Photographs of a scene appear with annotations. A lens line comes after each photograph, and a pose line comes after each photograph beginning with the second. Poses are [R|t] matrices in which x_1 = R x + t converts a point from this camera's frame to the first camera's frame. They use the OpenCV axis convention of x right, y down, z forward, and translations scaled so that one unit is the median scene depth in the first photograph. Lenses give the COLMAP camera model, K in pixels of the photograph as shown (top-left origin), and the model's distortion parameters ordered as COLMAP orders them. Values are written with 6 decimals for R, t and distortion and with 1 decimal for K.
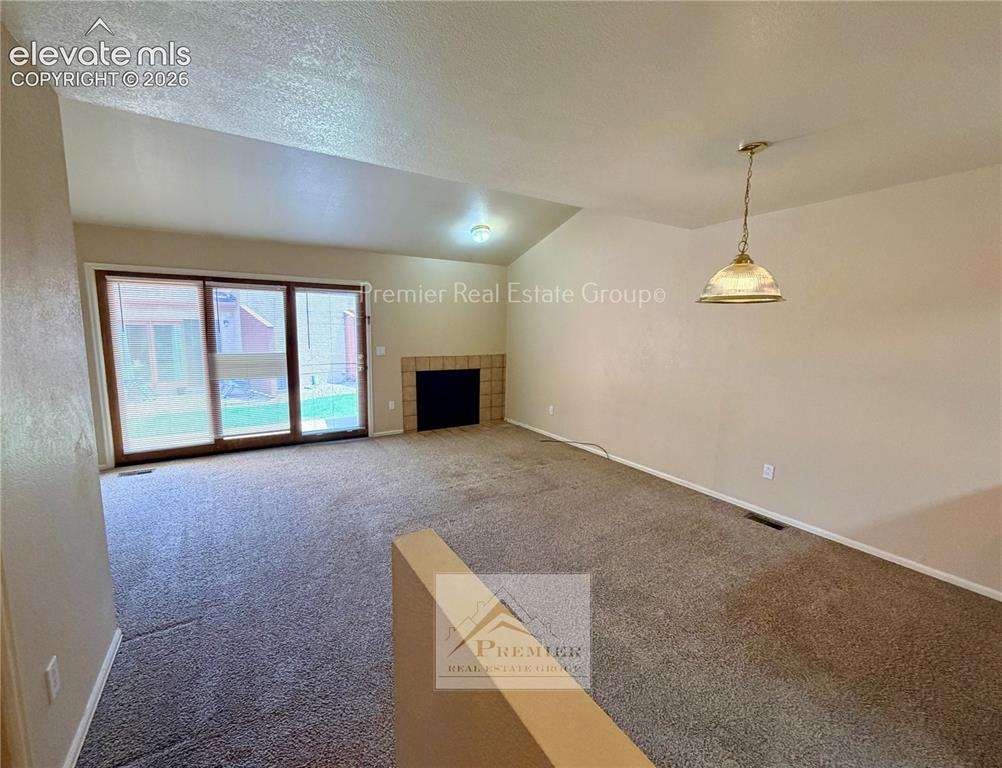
lens RADIAL K [[420.5, 0, 499.5], [0, 420.5, 381.4], [0, 0, 1]] dist [0.000605, 0.000016]
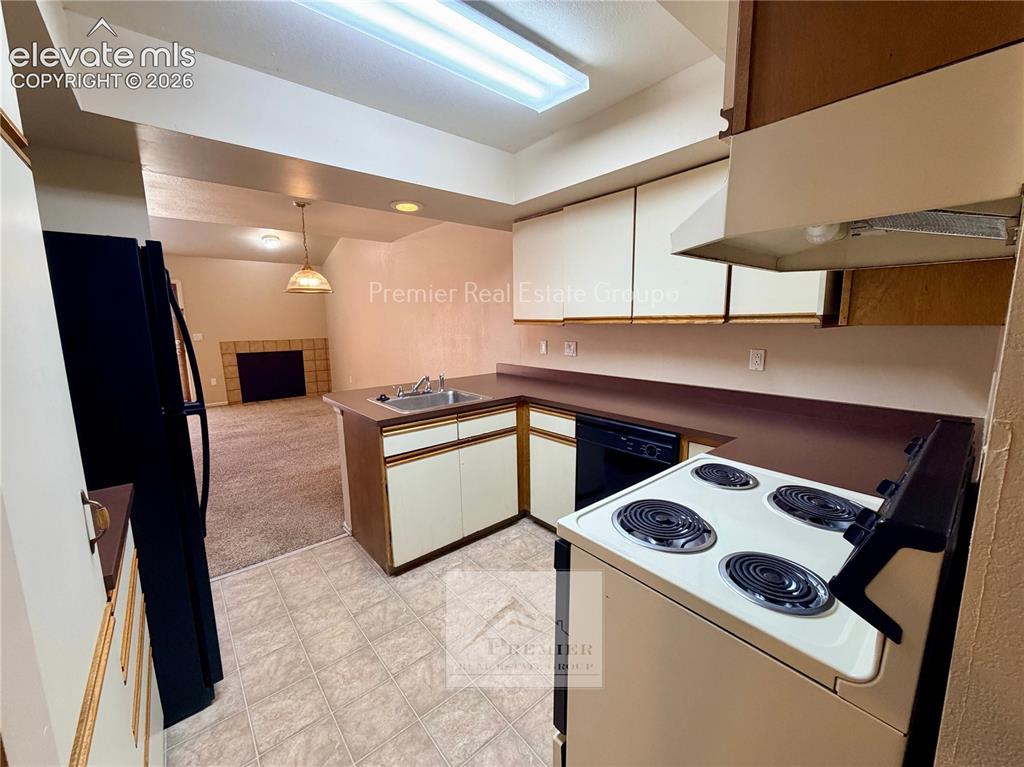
lens RADIAL K [[410.6, 0, 519.8], [0, 410.6, 382.5], [0, 0, 1]] dist [-0.002204, 0.002414]
pose [[0.987994, -0.050892, 0.145868, 0.445575], [0.047607, 0.998530, 0.025928, 0.070192], [-0.146974, -0.018672, 0.988964, -0.307822]]
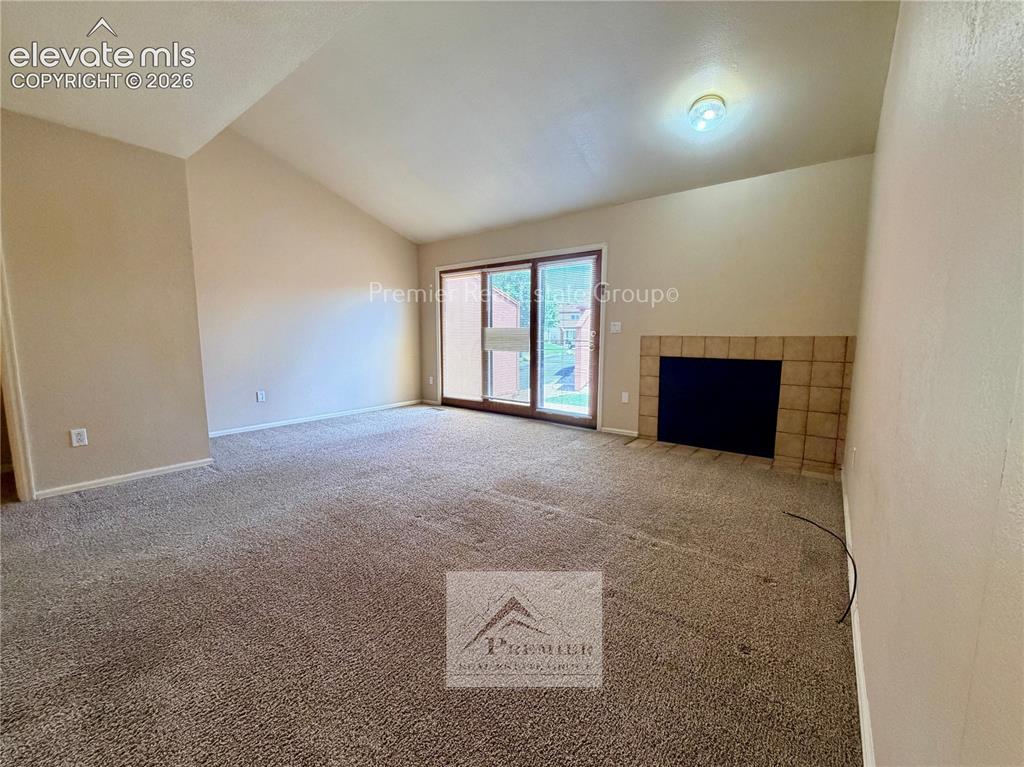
lens RADIAL K [[410.6, 0, 512.3], [0, 410.6, 383.6], [0, 0, 1]] dist [-0.002204, 0.002414]
pose [[0.349010, 0.097432, -0.932040, 0.378141], [-0.118035, 0.991230, 0.059420, 0.010818], [0.929656, 0.089275, 0.357450, 0.528750]]
